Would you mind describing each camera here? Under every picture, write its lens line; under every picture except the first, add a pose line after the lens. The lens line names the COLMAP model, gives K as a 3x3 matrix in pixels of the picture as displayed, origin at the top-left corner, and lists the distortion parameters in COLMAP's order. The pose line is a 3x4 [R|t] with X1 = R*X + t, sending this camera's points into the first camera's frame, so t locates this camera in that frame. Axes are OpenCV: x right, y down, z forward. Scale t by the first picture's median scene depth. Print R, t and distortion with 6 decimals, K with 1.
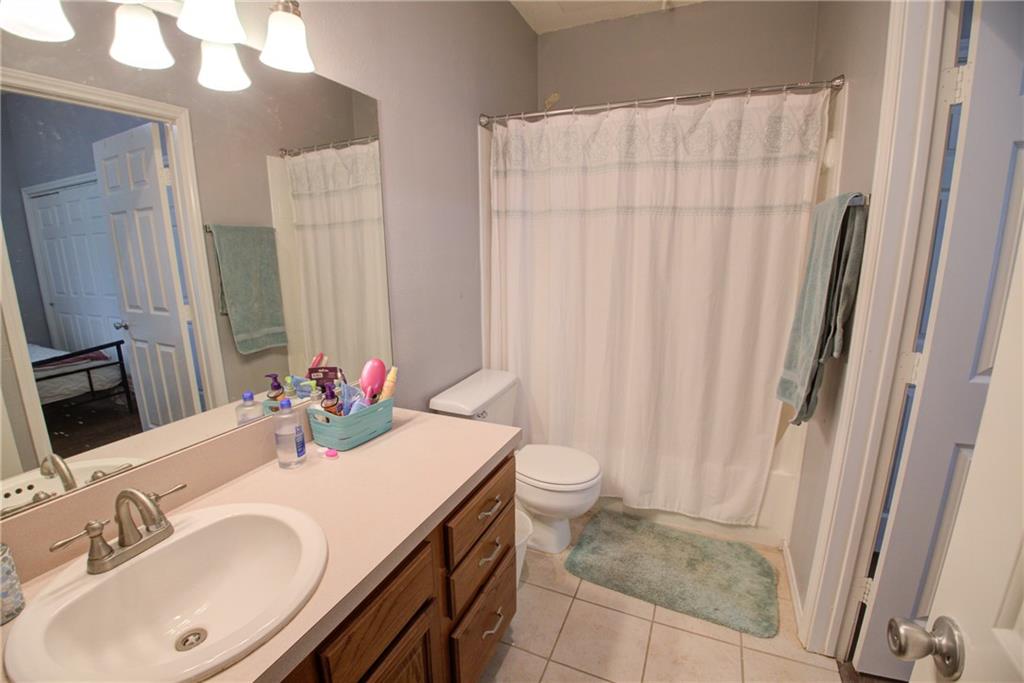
lens RADIAL K [[444.4, 0, 507.1], [0, 444.4, 345.9], [0, 0, 1]] dist [-0.034802, -0.004614]
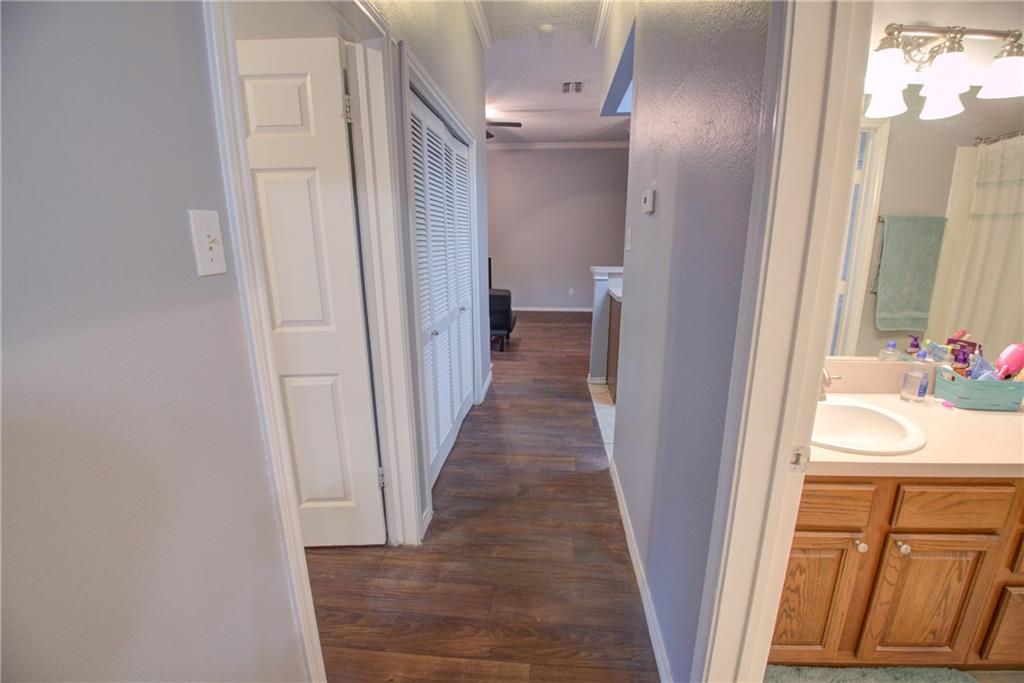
lens RADIAL K [[444.4, 0, 532.5], [0, 444.4, 346.9], [0, 0, 1]] dist [-0.034802, -0.004614]
pose [[0.351341, 0.232736, -0.906859, 0.214166], [-0.204790, 0.964259, 0.168127, 0.110630], [0.913576, 0.126646, 0.386445, -0.482063]]
